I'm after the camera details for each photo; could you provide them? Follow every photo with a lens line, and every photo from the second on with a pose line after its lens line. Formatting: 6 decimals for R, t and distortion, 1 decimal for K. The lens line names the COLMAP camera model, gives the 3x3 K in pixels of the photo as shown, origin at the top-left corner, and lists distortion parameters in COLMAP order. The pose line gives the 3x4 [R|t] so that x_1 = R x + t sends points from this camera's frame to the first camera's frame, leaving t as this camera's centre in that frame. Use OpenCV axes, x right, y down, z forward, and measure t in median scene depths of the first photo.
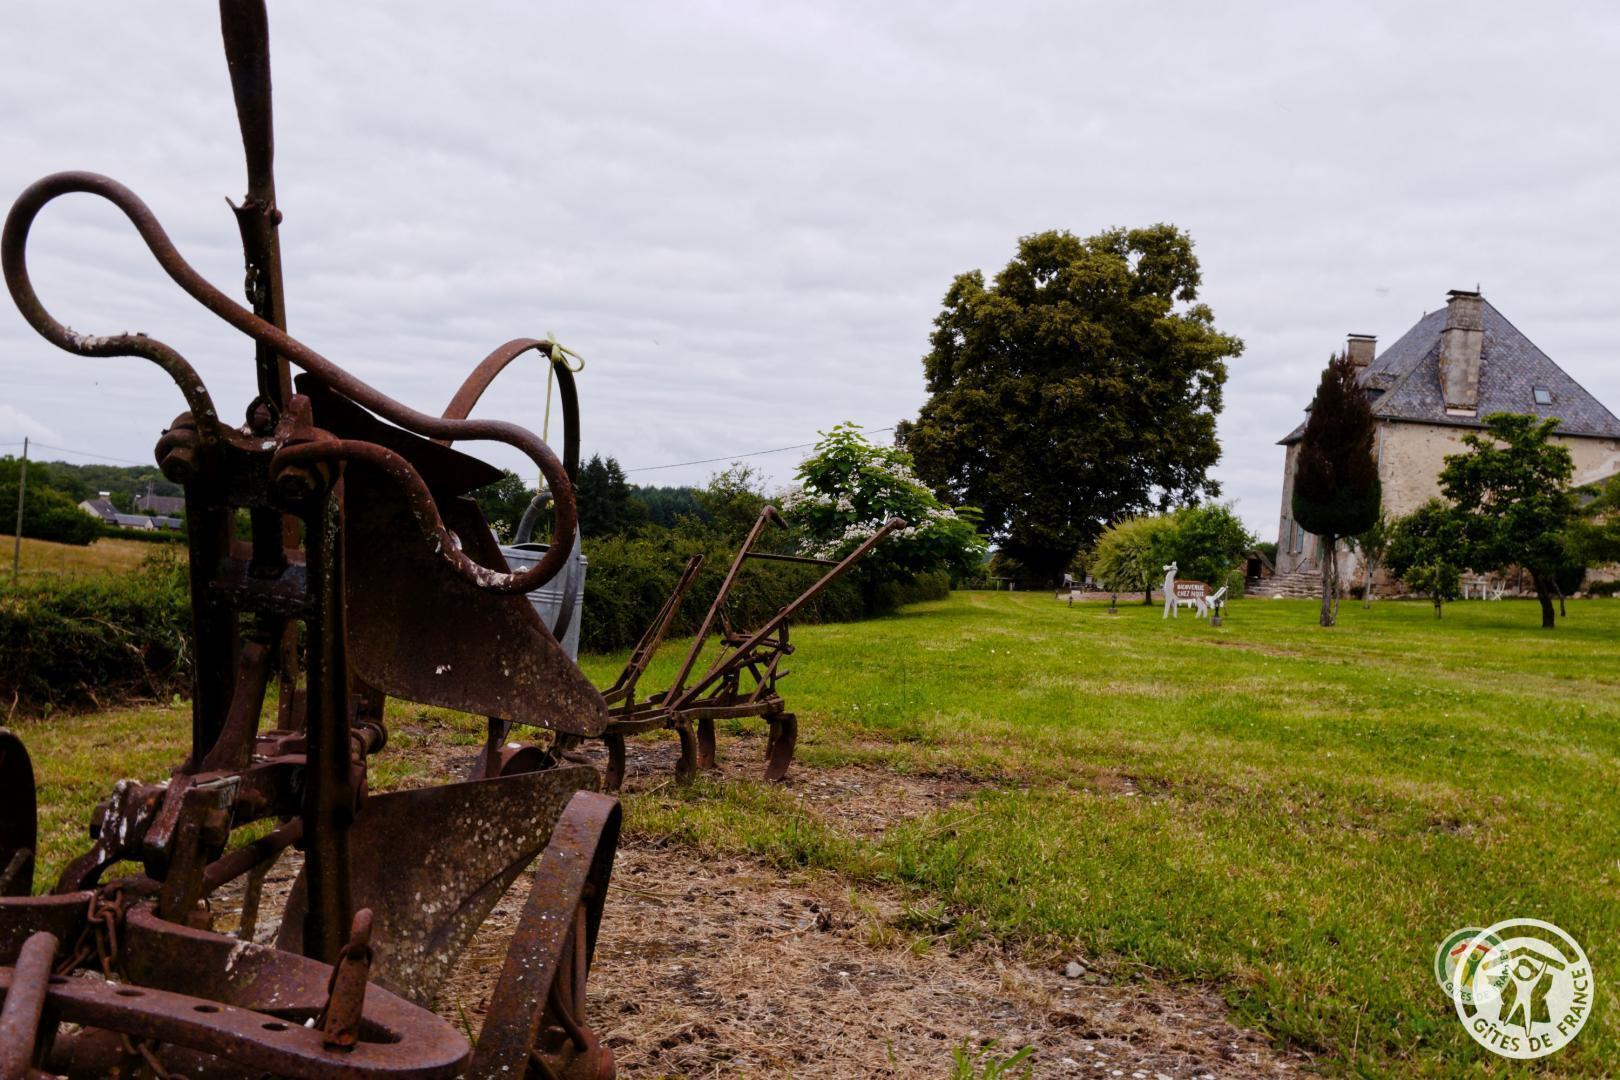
lens RADIAL K [[1261.6, 0, 808.0], [0, 1261.6, 543.5], [0, 0, 1]] dist [0.009798, -0.005778]
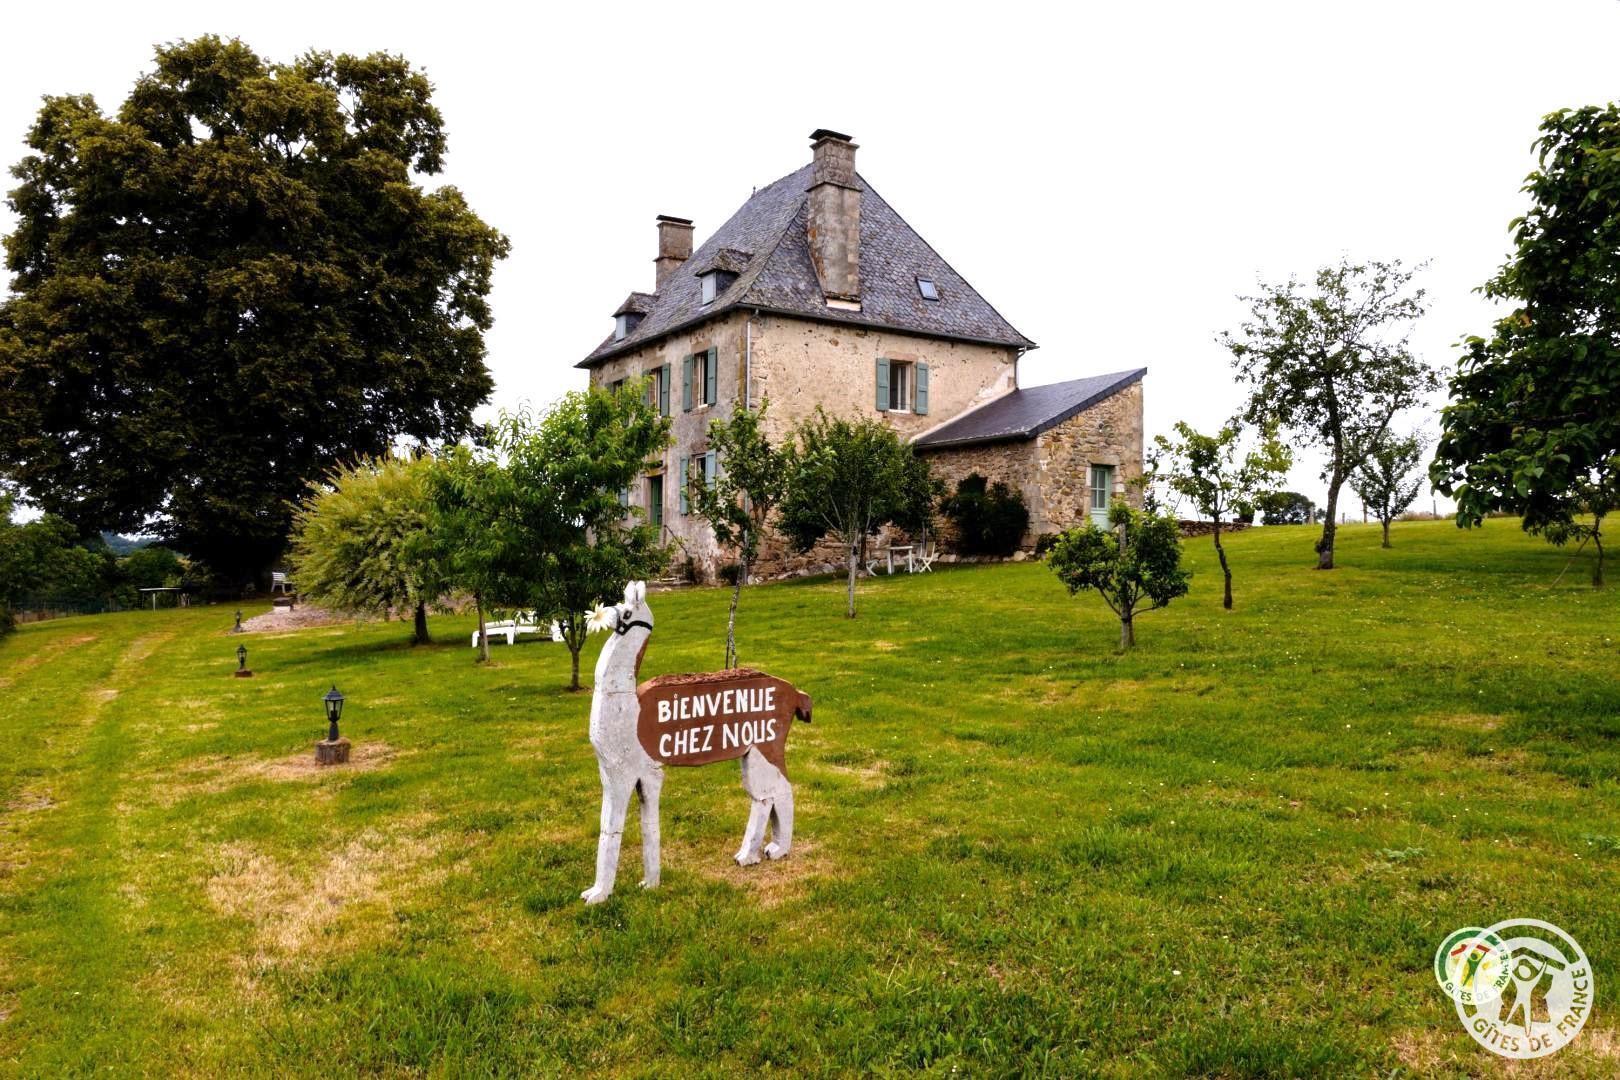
lens RADIAL K [[1261.6, 0, 808.3], [0, 1261.6, 546.0], [0, 0, 1]] dist [0.009798, -0.005778]
pose [[0.832744, -0.067905, 0.549479, 0.082304], [0.056688, 0.997692, 0.037383, 0.001493], [-0.550749, 0.000018, 0.834671, 0.326229]]
